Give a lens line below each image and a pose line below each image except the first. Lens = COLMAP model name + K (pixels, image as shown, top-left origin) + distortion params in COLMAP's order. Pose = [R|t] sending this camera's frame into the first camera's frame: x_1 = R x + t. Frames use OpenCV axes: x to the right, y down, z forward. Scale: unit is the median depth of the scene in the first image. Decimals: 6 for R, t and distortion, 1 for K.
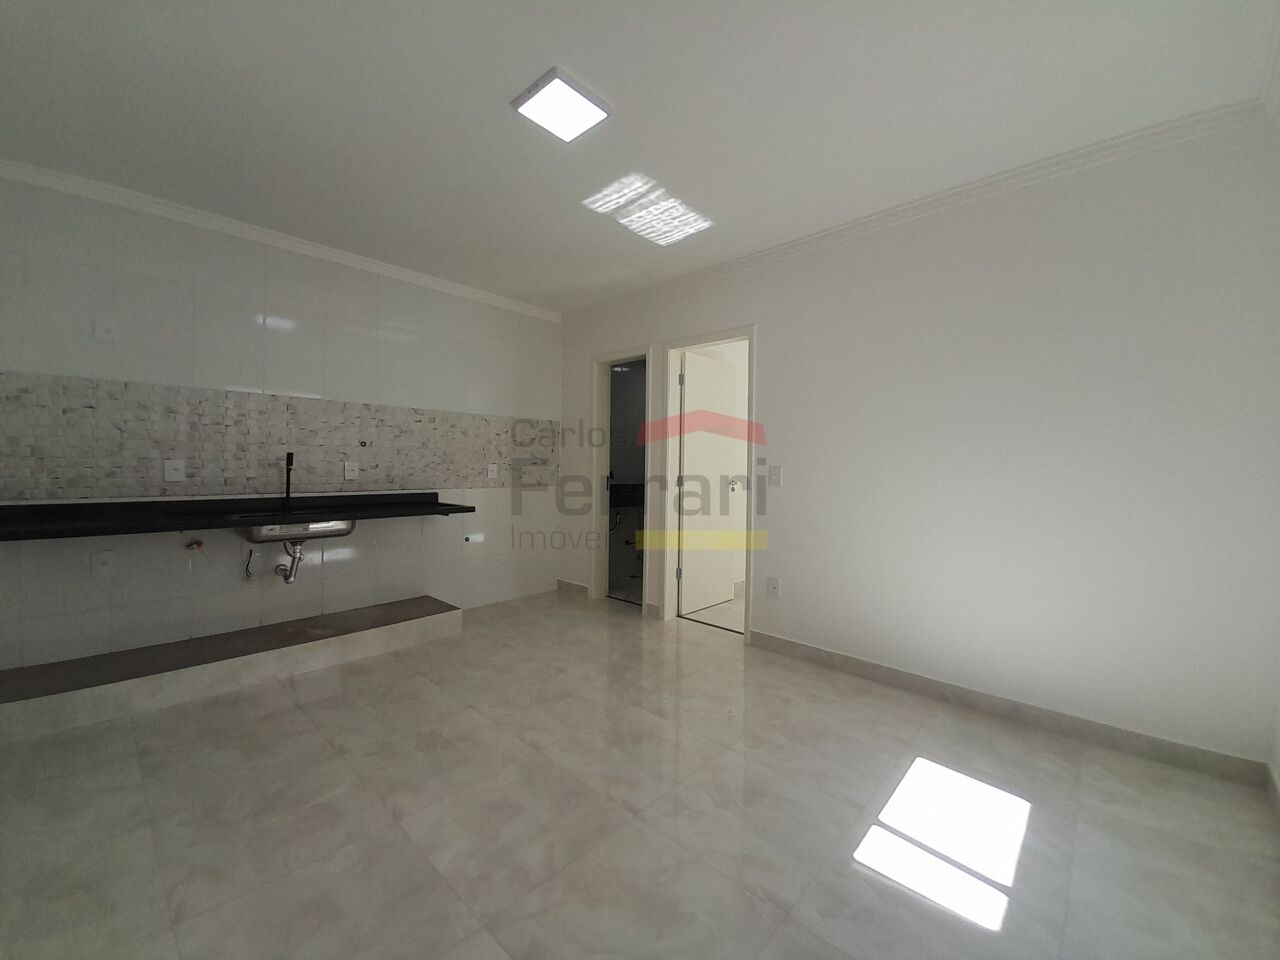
lens RADIAL K [[509.2, 0, 651.2], [0, 509.2, 478.7], [0, 0, 1]] dist [-0.001506, -0.002455]
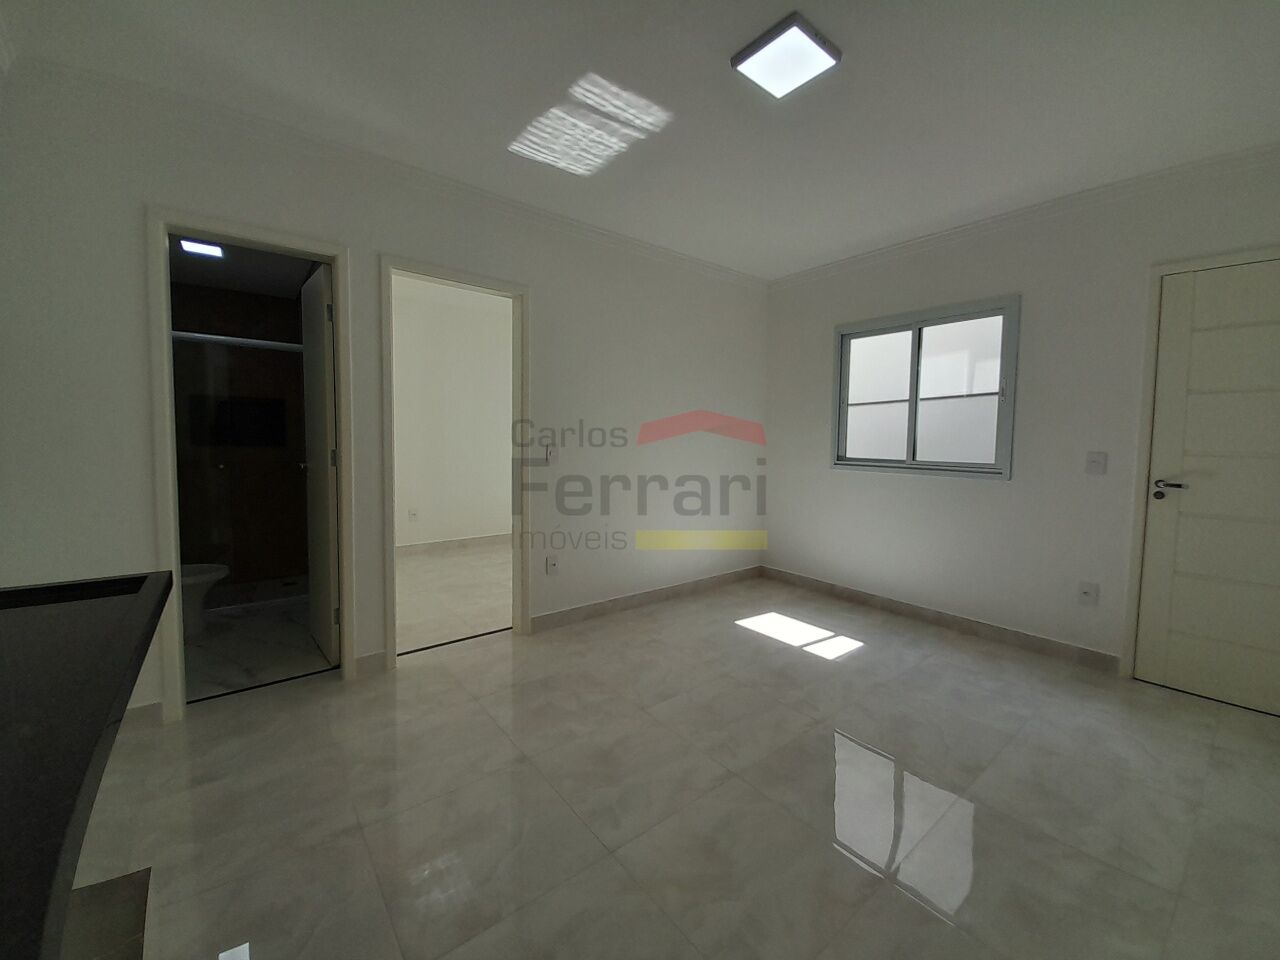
lens RADIAL K [[509.2, 0, 650.4], [0, 509.2, 478.2], [0, 0, 1]] dist [-0.001506, -0.002455]
pose [[0.130513, -0.083308, 0.987940, -1.051813], [0.011942, 0.996523, 0.082454, -0.053108], [-0.991375, 0.001037, 0.131054, 1.010010]]
